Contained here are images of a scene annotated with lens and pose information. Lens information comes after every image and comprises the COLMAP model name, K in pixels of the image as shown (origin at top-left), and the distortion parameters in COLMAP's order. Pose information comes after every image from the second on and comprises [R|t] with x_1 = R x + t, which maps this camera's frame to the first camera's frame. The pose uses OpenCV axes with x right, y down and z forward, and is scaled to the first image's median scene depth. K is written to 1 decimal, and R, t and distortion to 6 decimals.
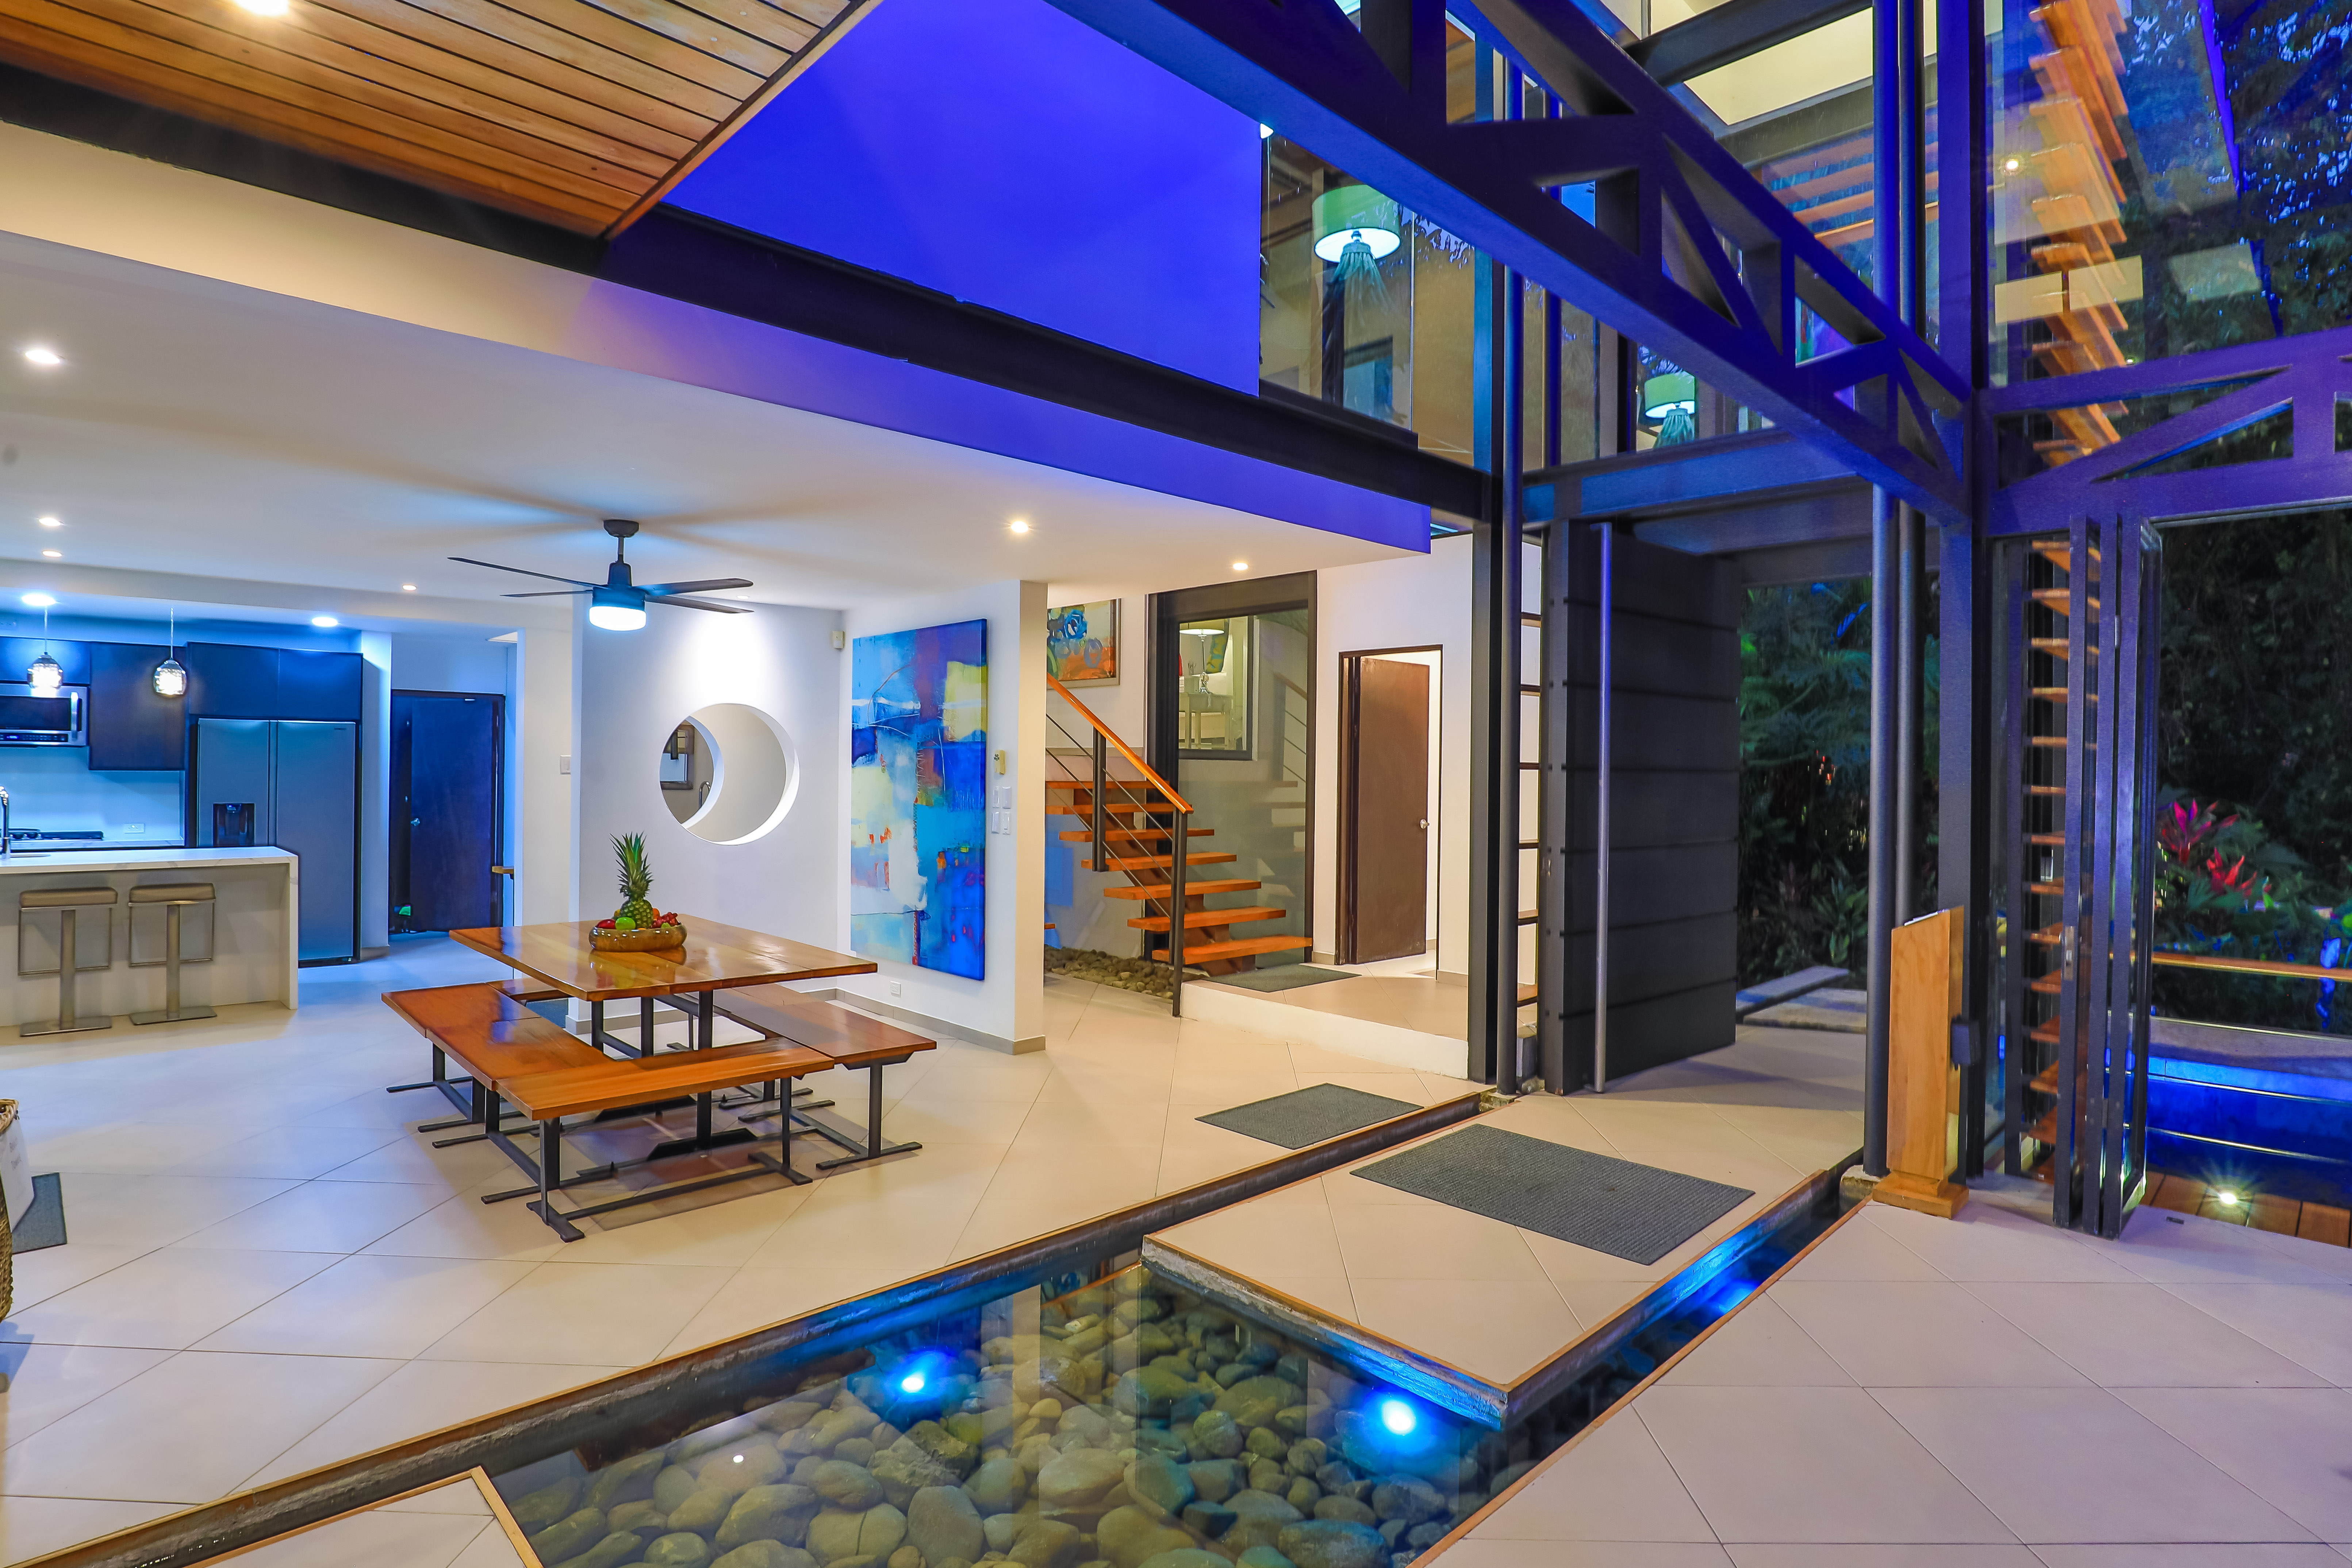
lens RADIAL K [[1185.1, 0, 1190.3], [0, 1185.1, 781.4], [0, 0, 1]] dist [-0.021663, 0.002846]
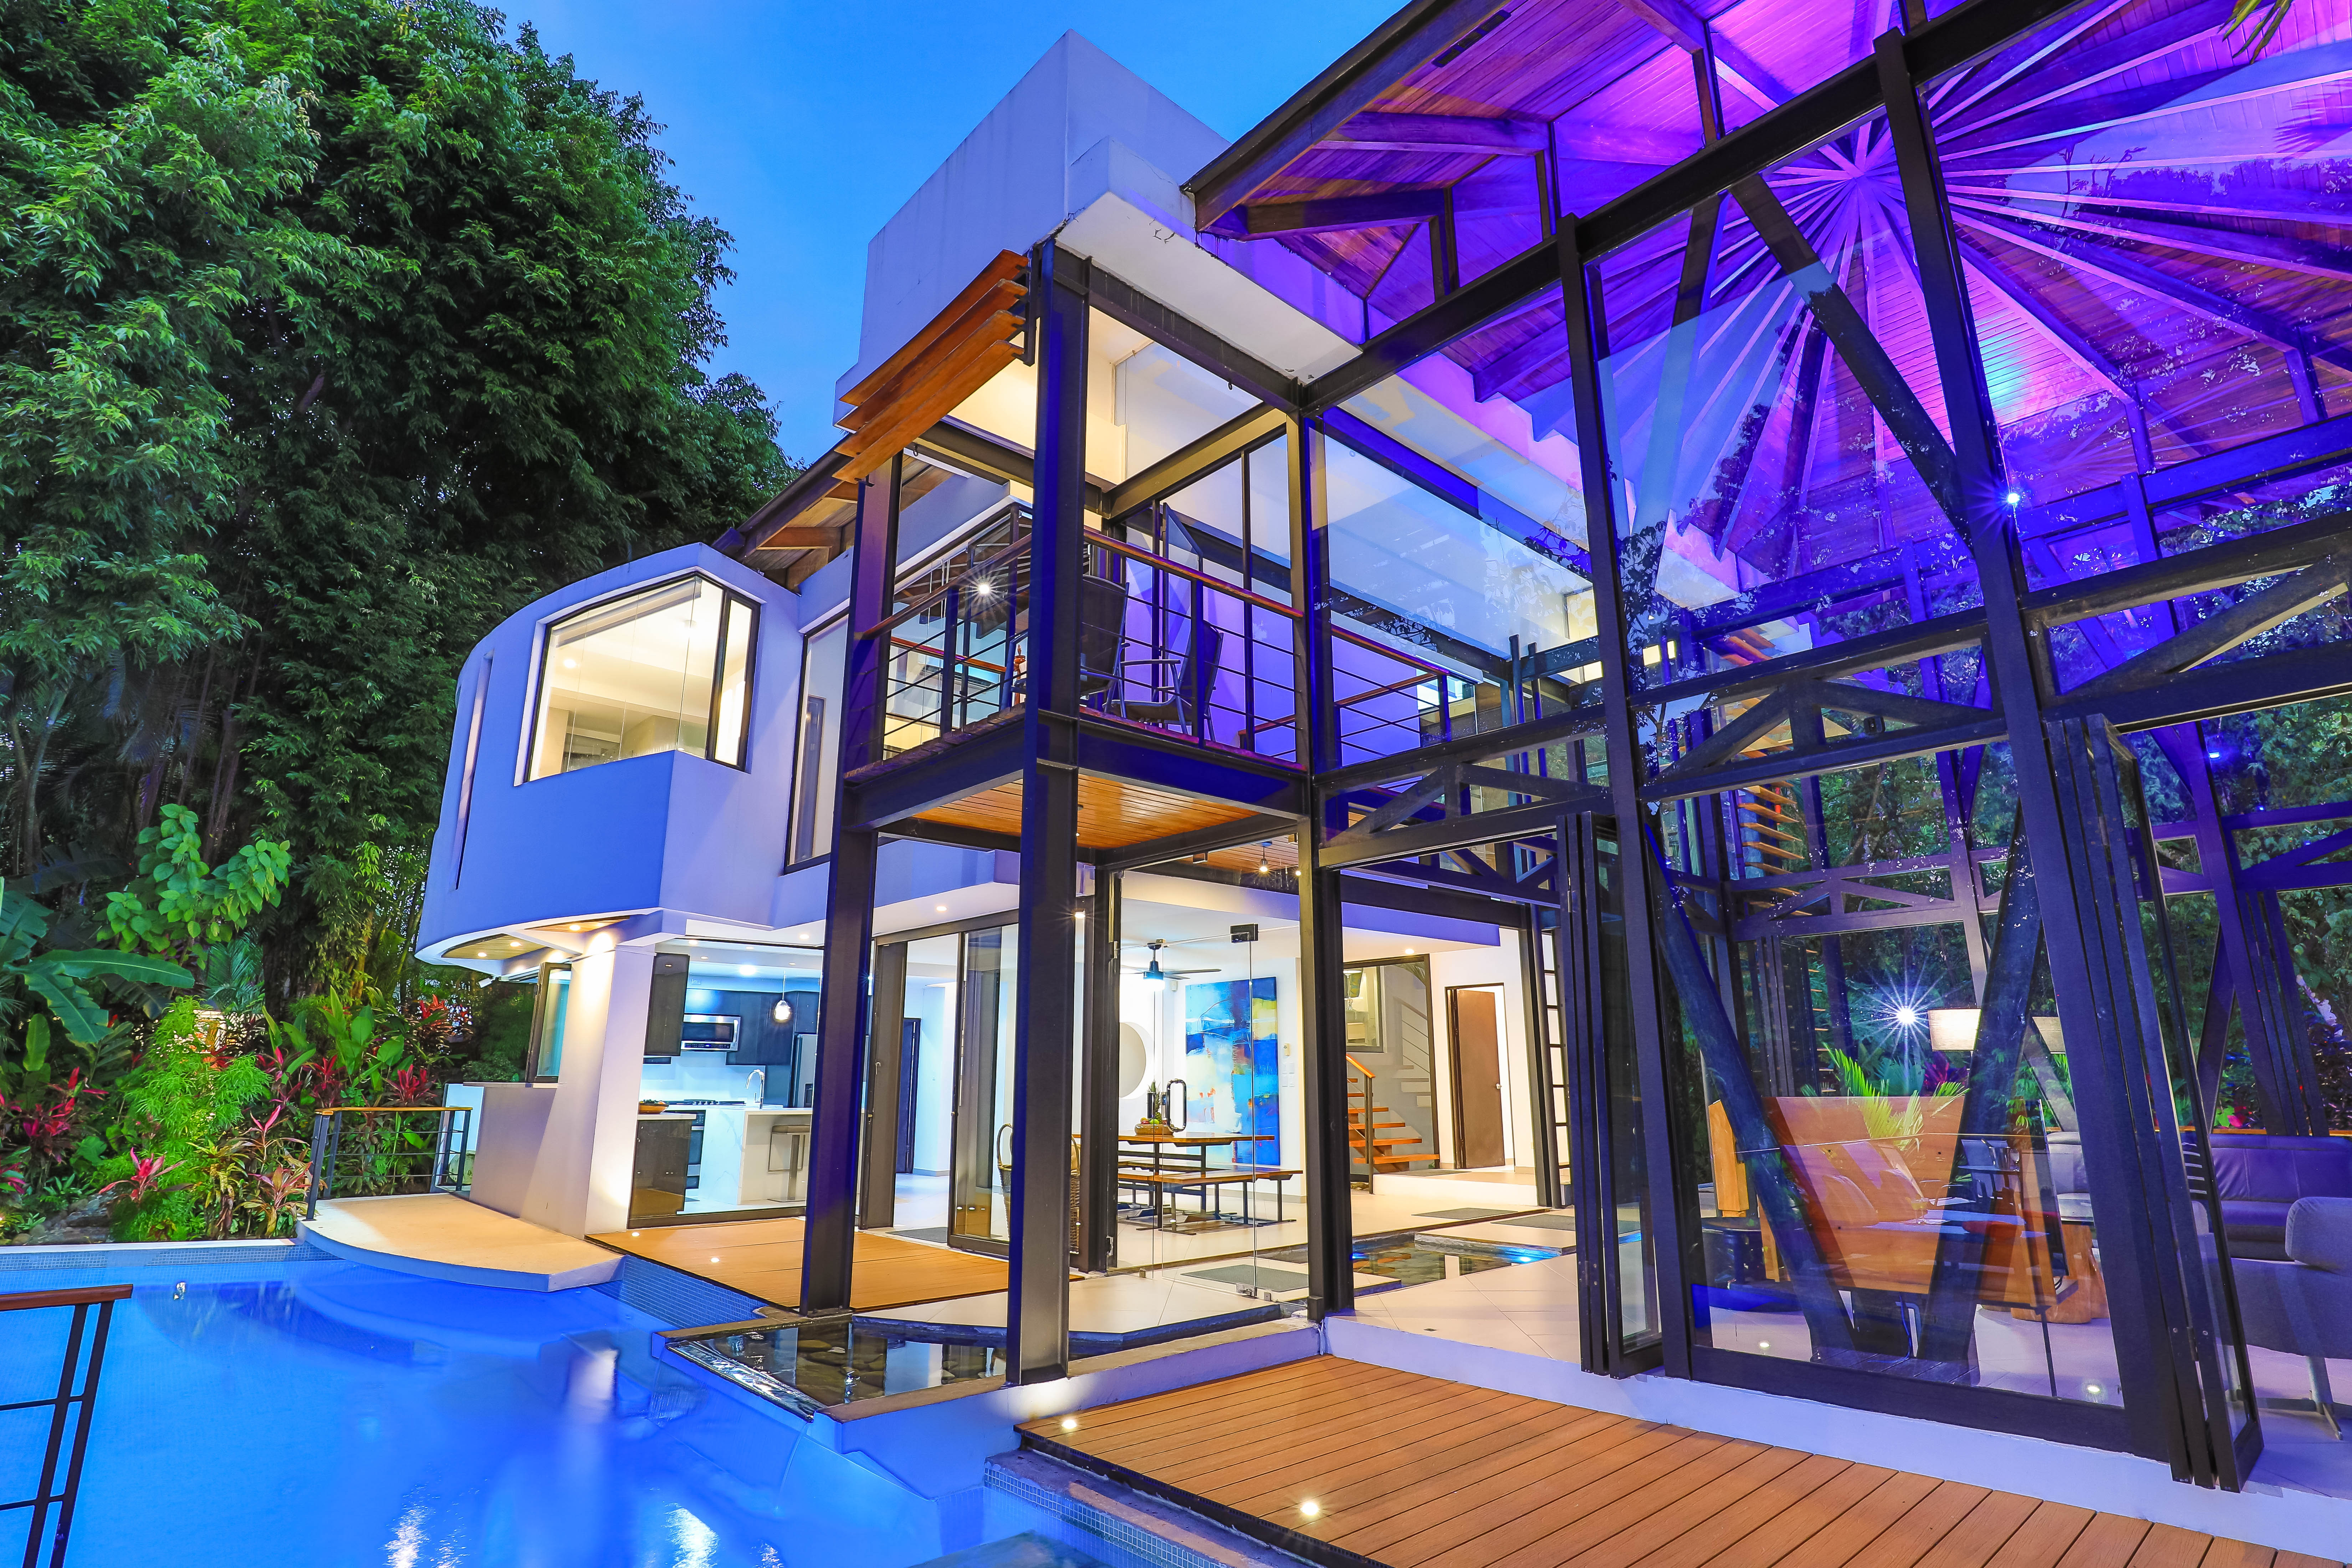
lens RADIAL K [[1185.1, 0, 1190.3], [0, 1185.1, 781.4], [0, 0, 1]] dist [-0.021663, 0.002846]
pose [[0.999487, -0.021400, -0.023844, -0.242870], [0.014555, 0.966269, -0.257124, 0.052349], [0.028542, 0.256645, 0.966084, -0.945404]]
